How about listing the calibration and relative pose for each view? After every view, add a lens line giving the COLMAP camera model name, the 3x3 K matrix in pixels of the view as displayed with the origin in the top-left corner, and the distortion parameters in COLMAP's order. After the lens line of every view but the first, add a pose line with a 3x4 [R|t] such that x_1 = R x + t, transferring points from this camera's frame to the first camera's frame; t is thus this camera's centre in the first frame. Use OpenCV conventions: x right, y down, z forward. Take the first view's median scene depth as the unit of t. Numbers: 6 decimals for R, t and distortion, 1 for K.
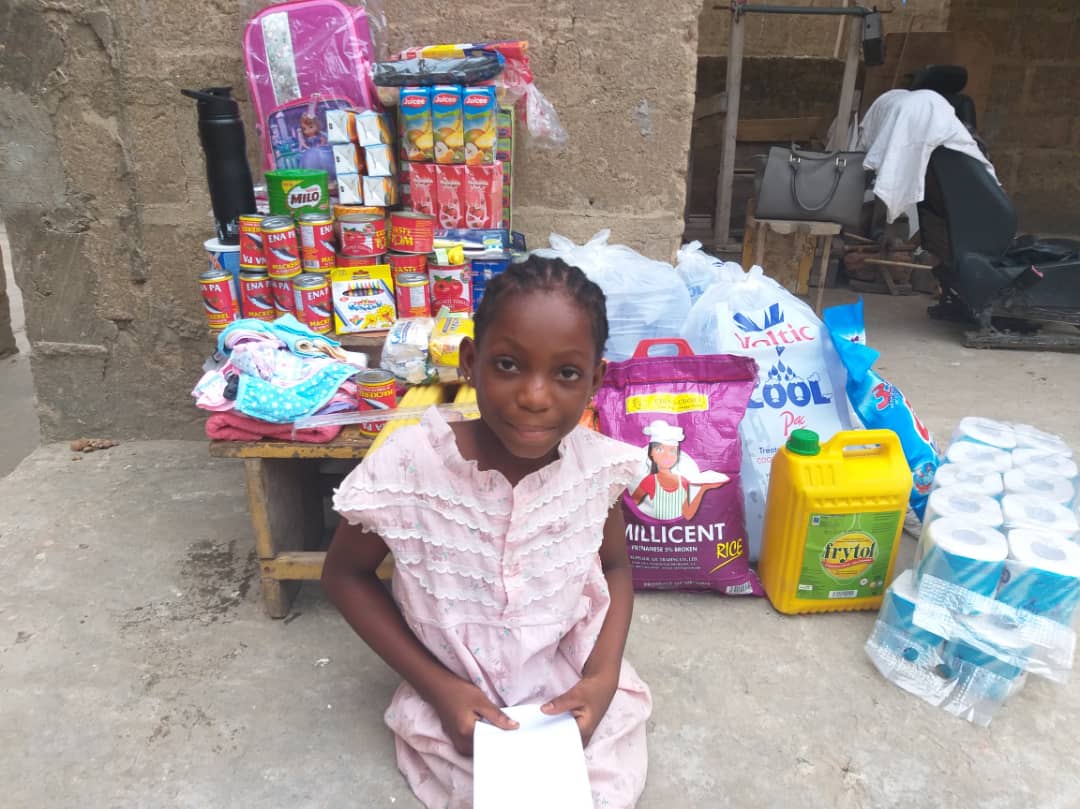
lens RADIAL K [[836.1, 0, 546.3], [0, 836.1, 400.9], [0, 0, 1]] dist [0.063535, -0.113627]
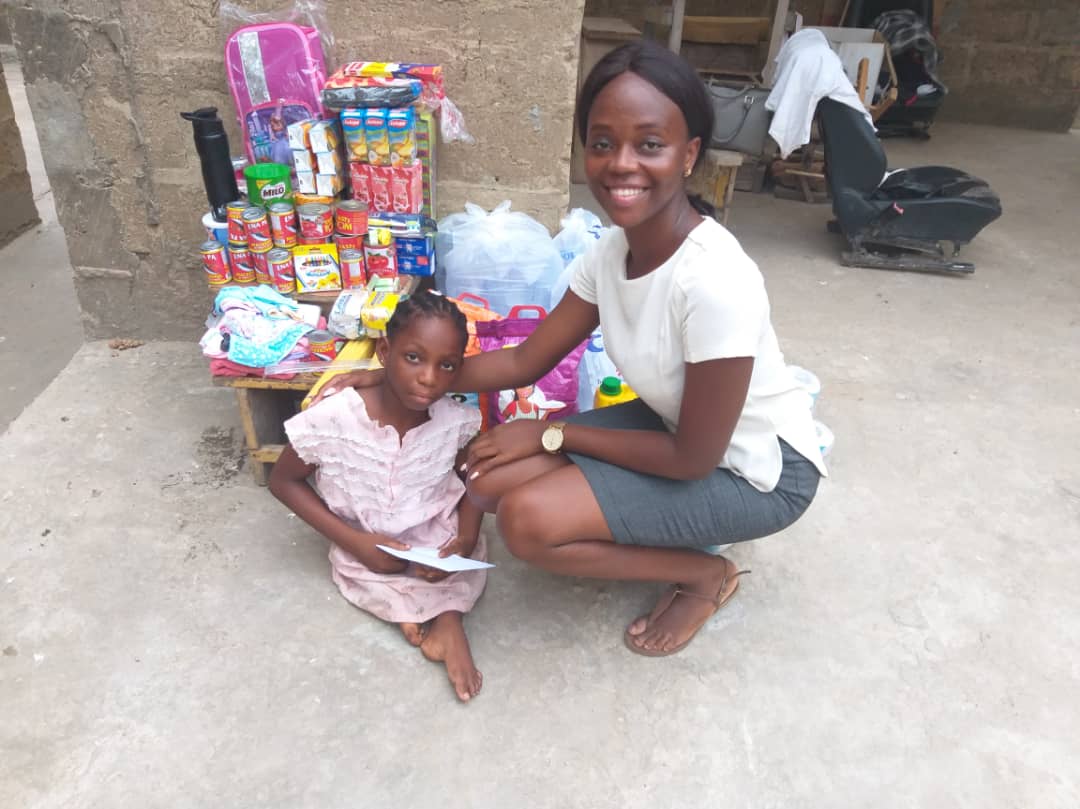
lens RADIAL K [[836.1, 0, 546.1], [0, 836.1, 402.2], [0, 0, 1]] dist [0.063535, -0.113627]
pose [[0.999357, 0.035755, -0.002576, 0.160433], [-0.034513, 0.979085, 0.200504, -0.178372], [0.009691, -0.200286, 0.979689, -0.381936]]
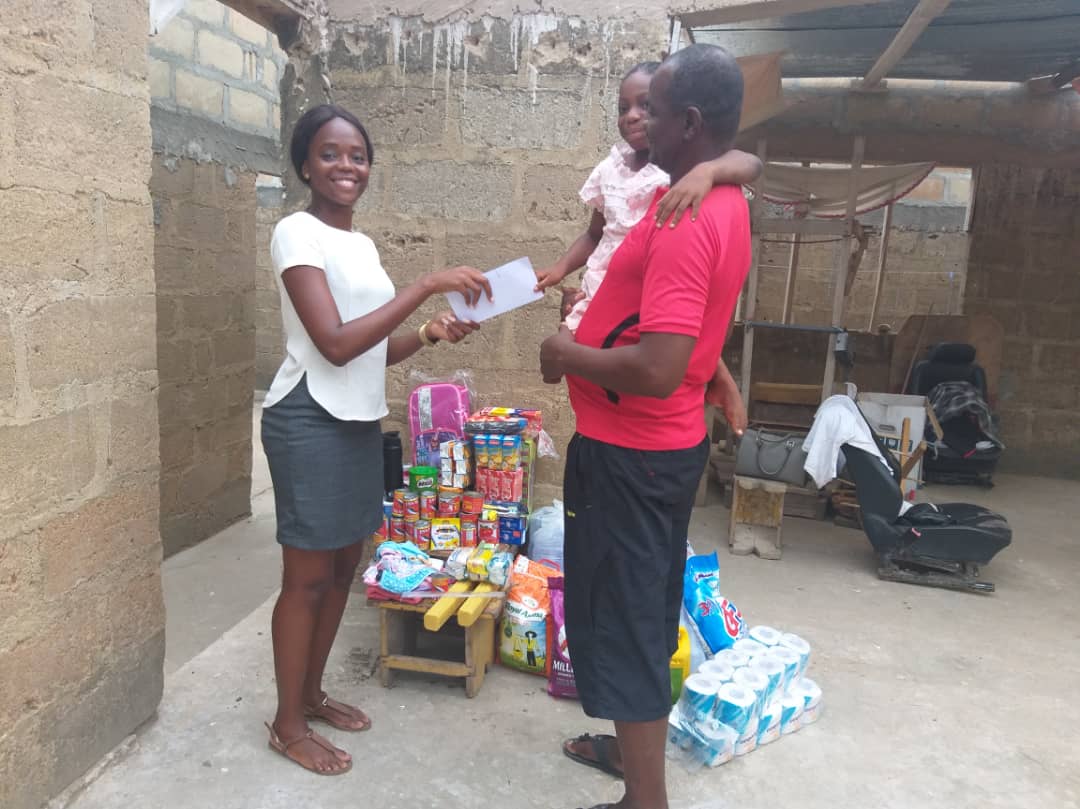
lens RADIAL K [[836.1, 0, 547.7], [0, 836.1, 399.9], [0, 0, 1]] dist [0.063535, -0.113627]
pose [[0.980522, 0.059336, -0.187230, 0.361977], [-0.094527, 0.978175, -0.185037, -0.078162], [0.172164, 0.199132, 0.964731, -0.930884]]
